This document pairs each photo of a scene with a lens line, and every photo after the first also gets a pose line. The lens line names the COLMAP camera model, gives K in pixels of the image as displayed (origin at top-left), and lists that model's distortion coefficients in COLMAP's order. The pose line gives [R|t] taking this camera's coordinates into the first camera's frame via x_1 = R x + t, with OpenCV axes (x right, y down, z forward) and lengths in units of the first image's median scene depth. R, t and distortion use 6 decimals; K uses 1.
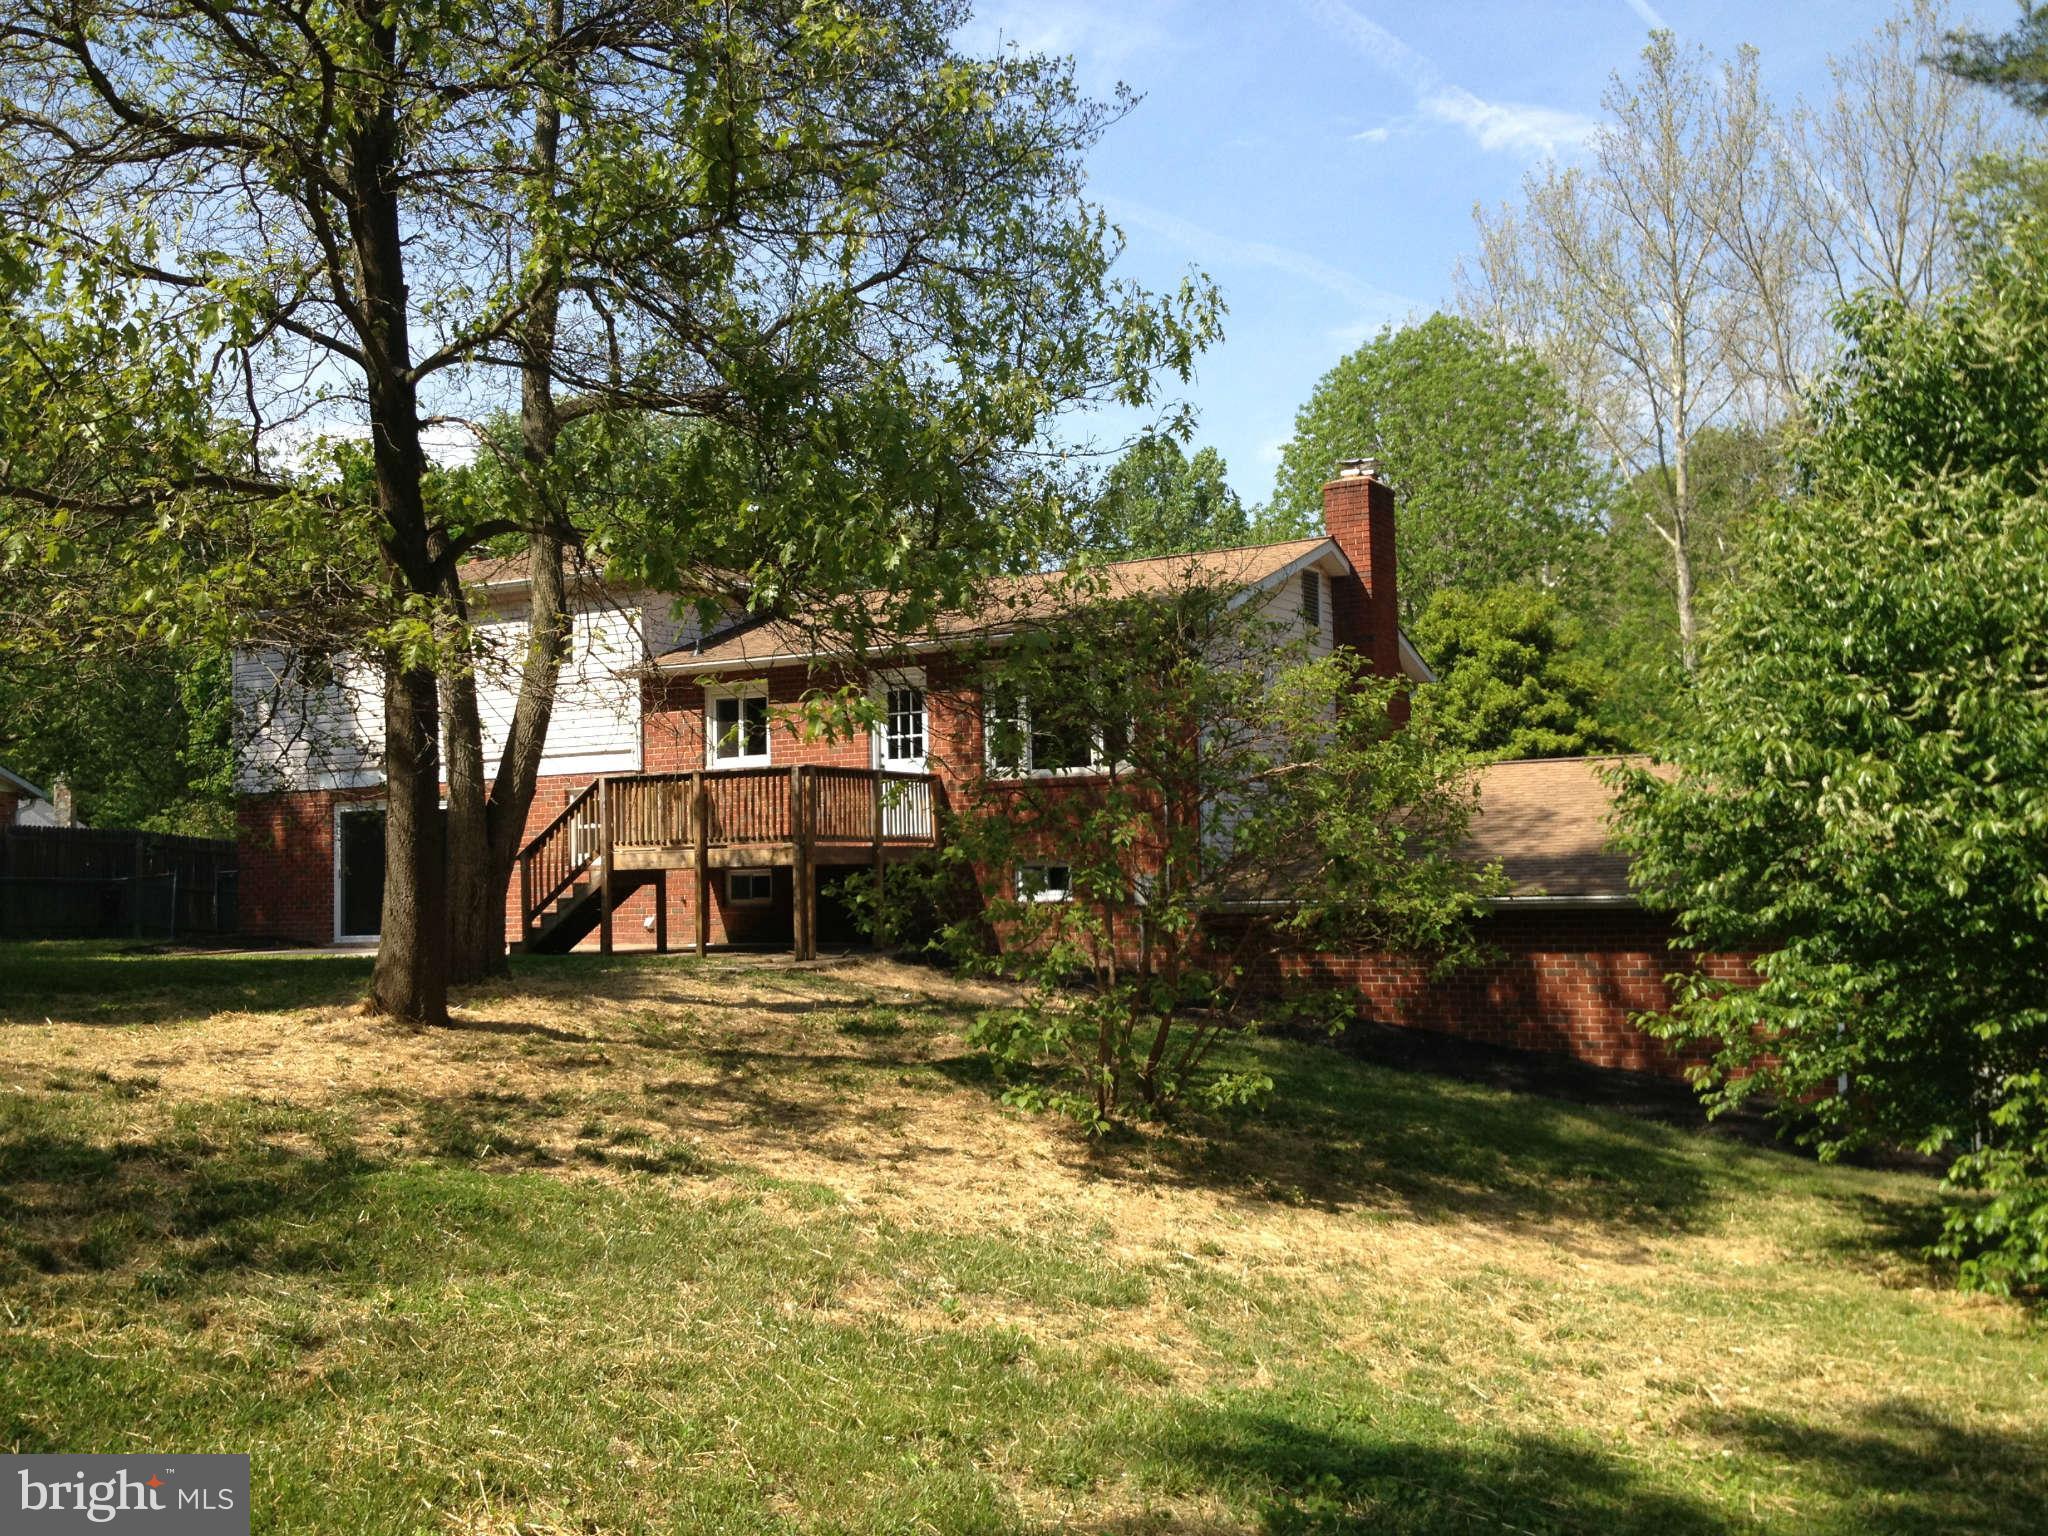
lens RADIAL K [[1862.8, 0, 1024.0], [0, 1862.8, 768.0], [0, 0, 1]] dist [-0.000050, -0.117085]
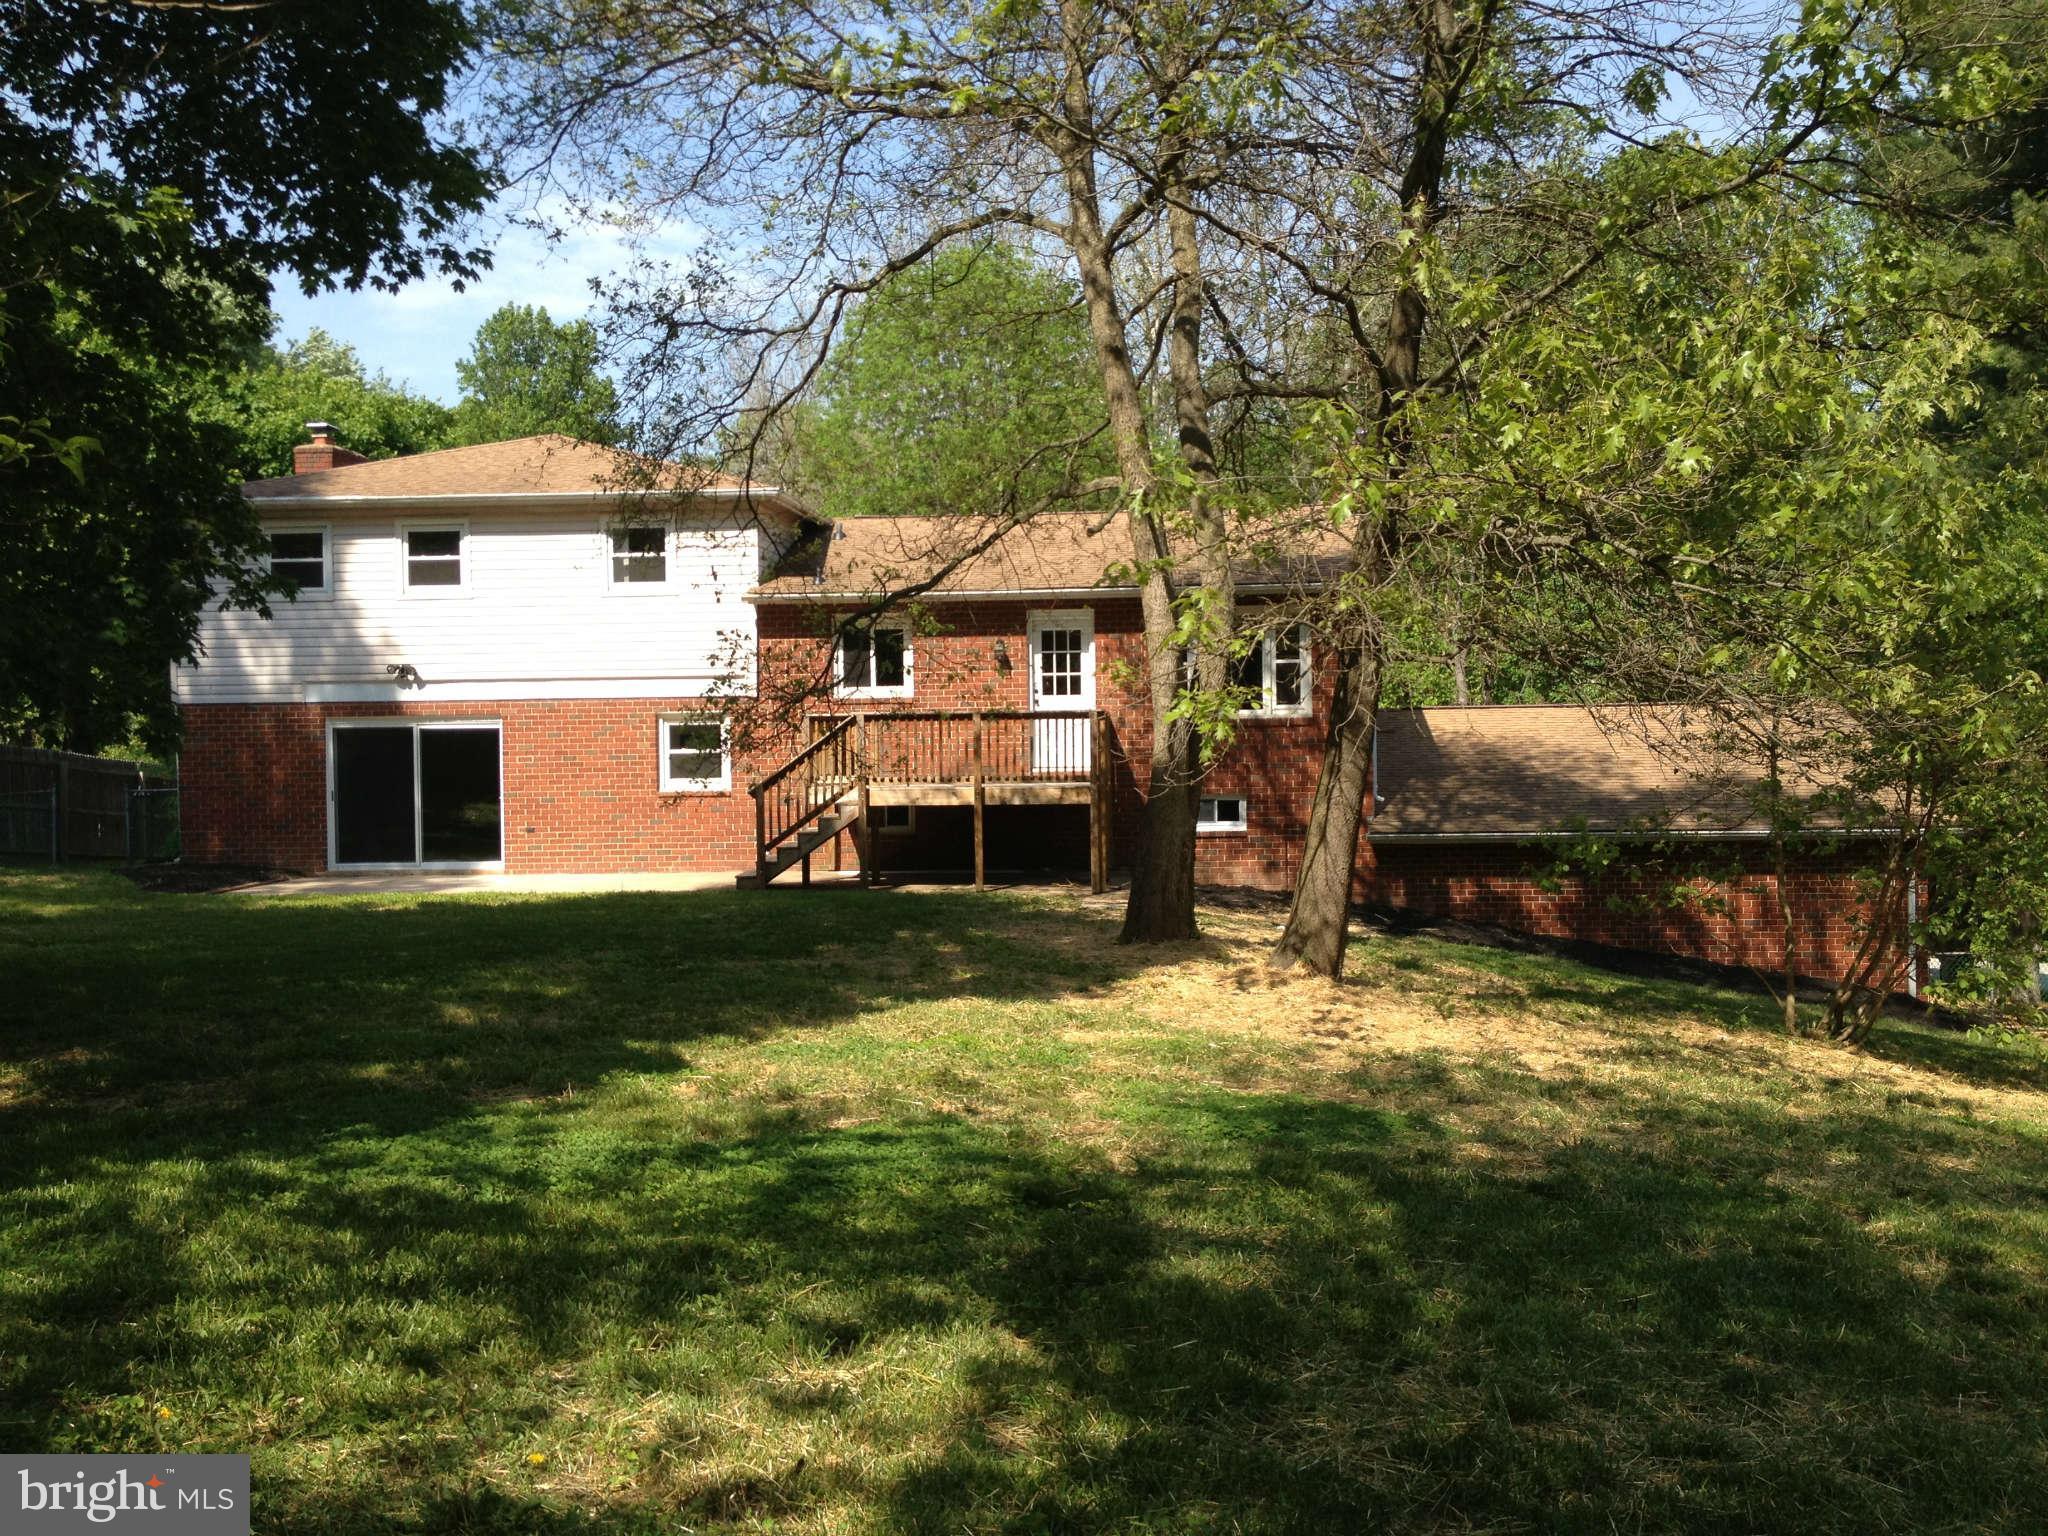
lens RADIAL K [[1873.0, 0, 1022.2], [0, 1873.0, 761.2], [0, 0, 1]] dist [0.014506, -0.143382]
pose [[0.925891, 0.008263, 0.377701, -0.487547], [-0.031519, 0.997965, 0.055434, -0.026054], [-0.376474, -0.063230, 0.924267, 0.022023]]
